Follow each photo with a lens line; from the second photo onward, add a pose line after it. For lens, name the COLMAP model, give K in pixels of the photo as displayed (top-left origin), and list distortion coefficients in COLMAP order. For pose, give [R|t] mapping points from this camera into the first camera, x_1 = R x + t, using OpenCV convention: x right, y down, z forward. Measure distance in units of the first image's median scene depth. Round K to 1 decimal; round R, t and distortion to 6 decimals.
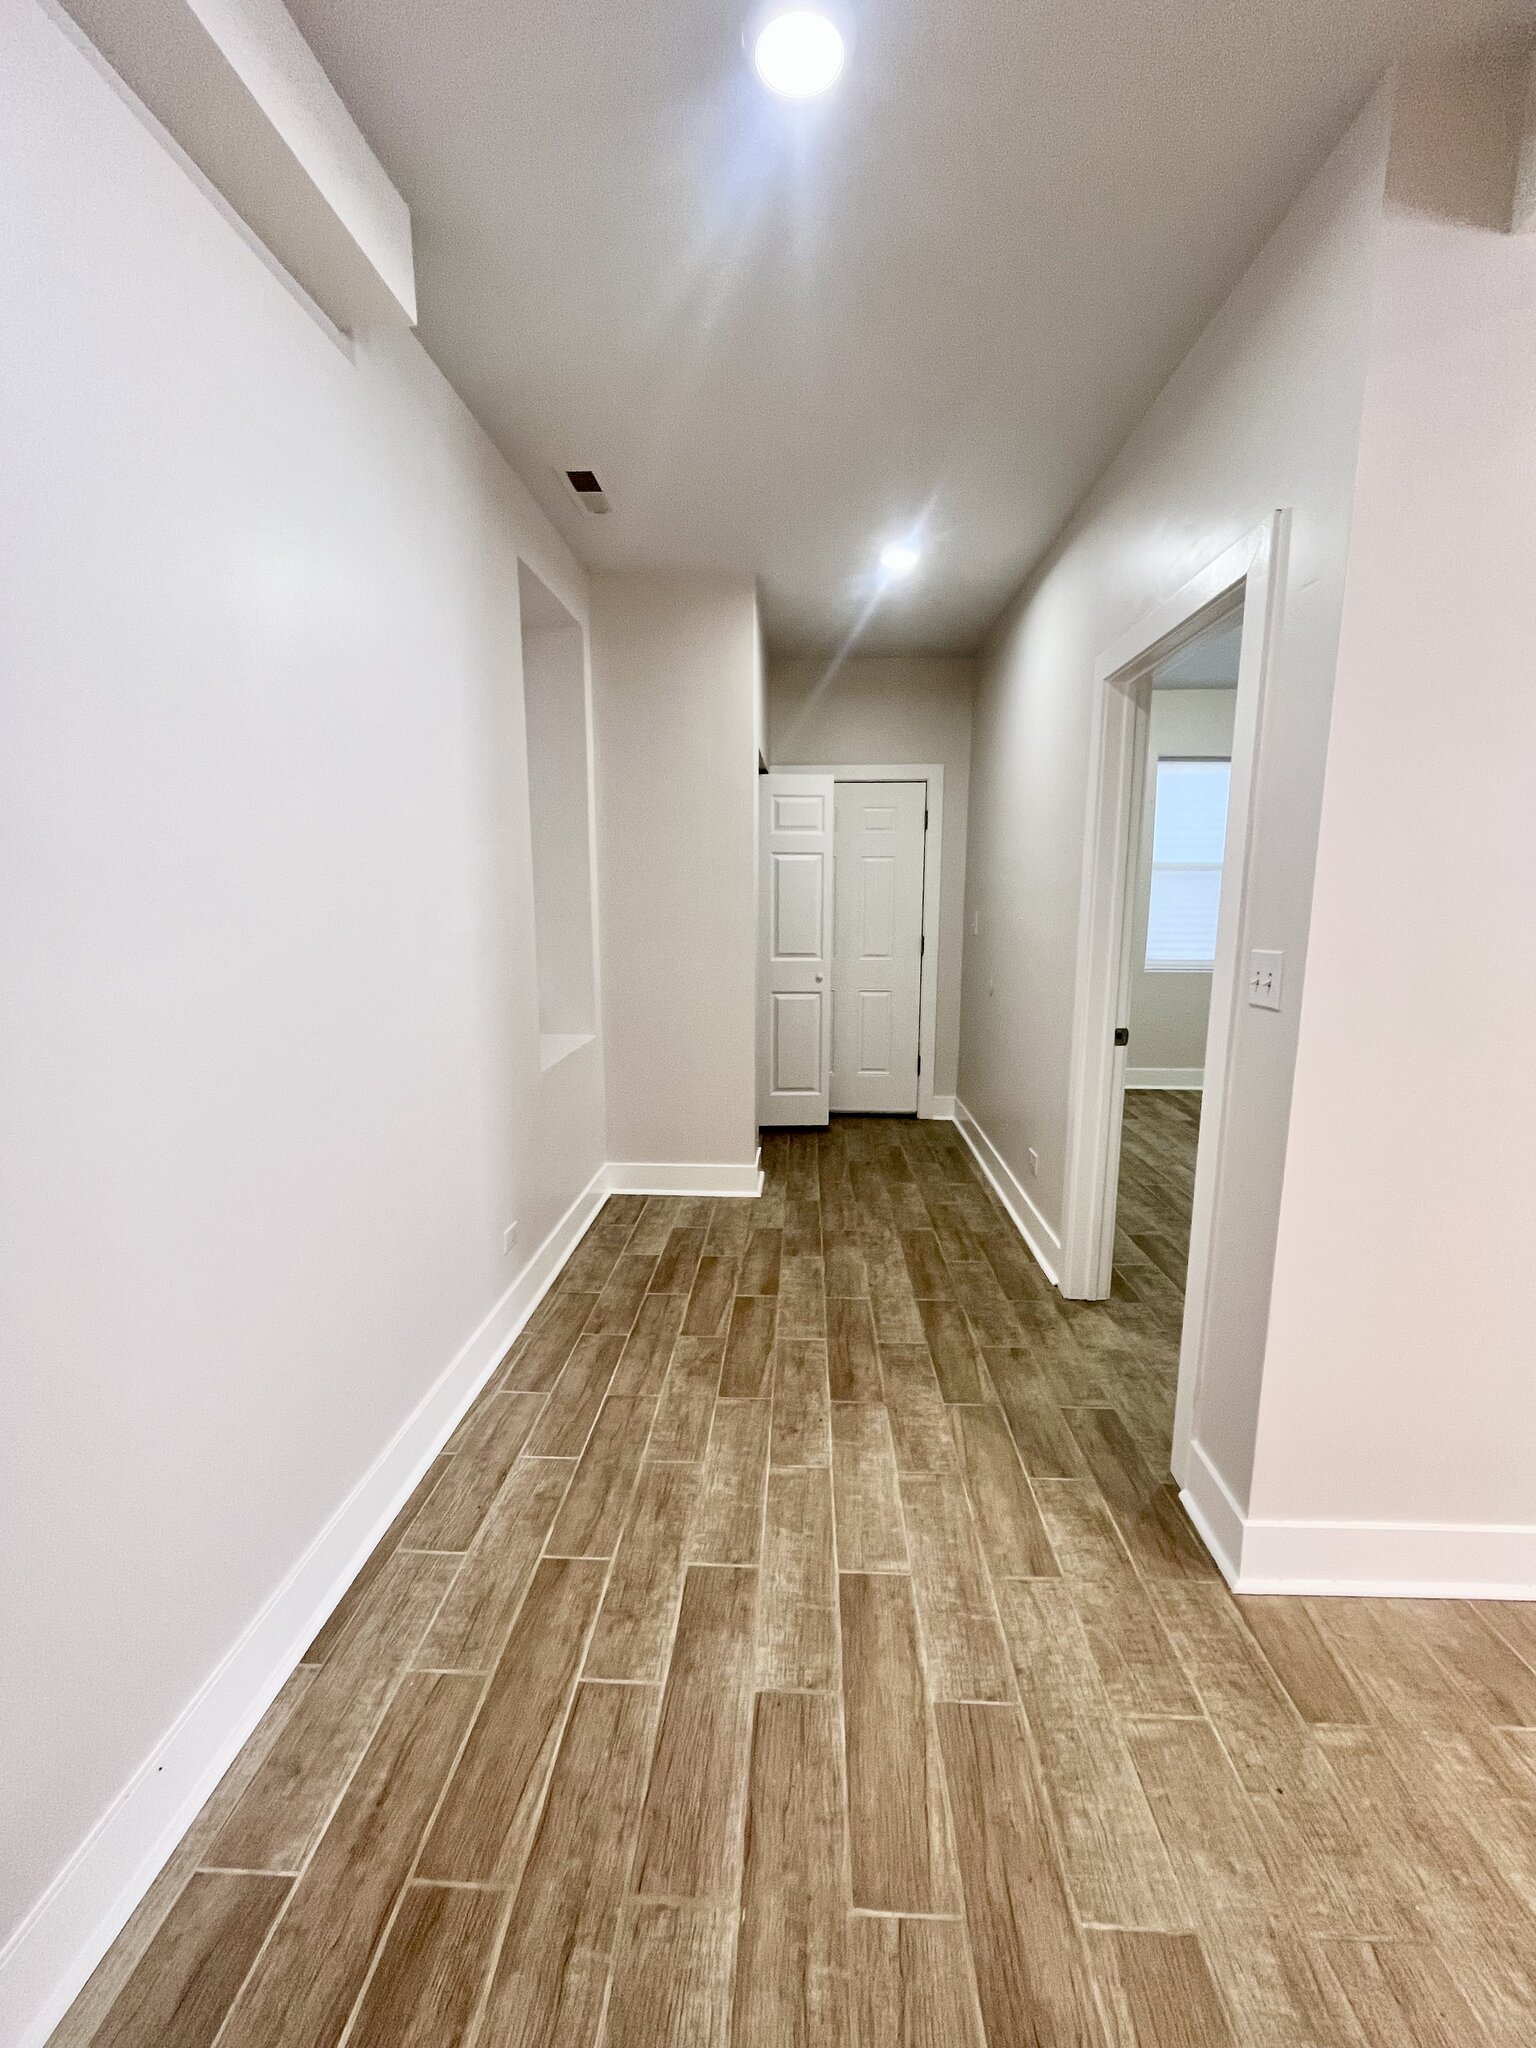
lens RADIAL K [[831.3, 0, 763.2], [0, 831.3, 1035.8], [0, 0, 1]] dist [0.002988, -0.000756]
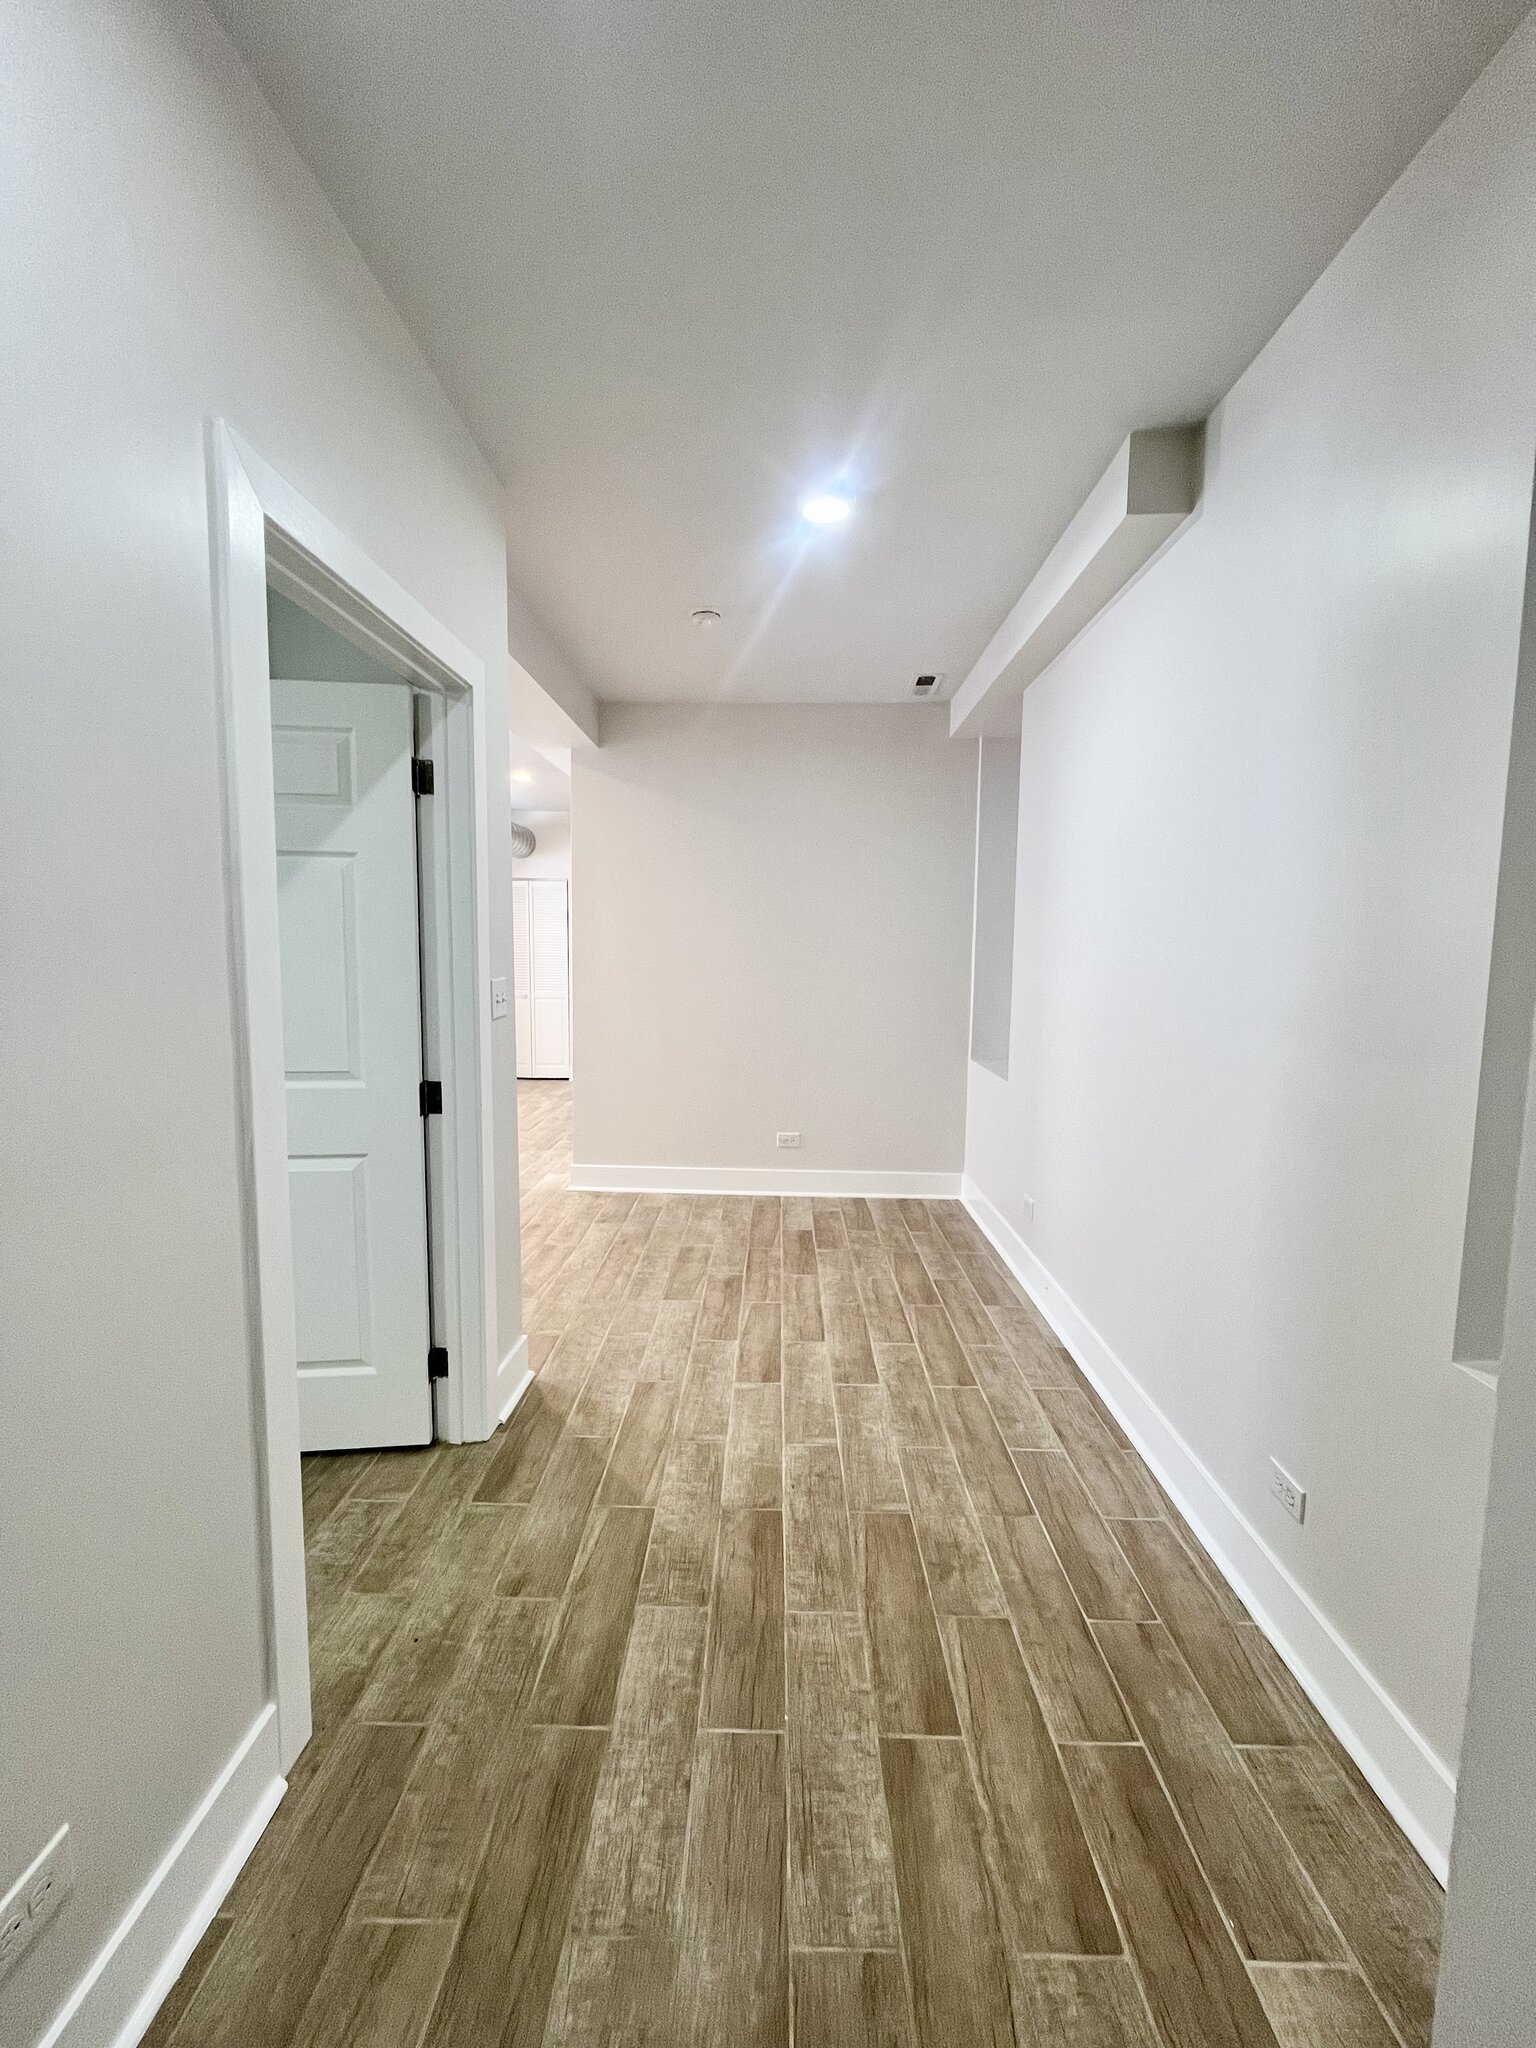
lens RADIAL K [[831.3, 0, 773.3], [0, 831.3, 1032.0], [0, 0, 1]] dist [0.002988, -0.000756]
pose [[-0.998766, -0.009597, -0.048719, 0.140549], [-0.022554, 0.961772, 0.272921, -0.299427], [0.044237, 0.273683, -0.960802, 1.738616]]
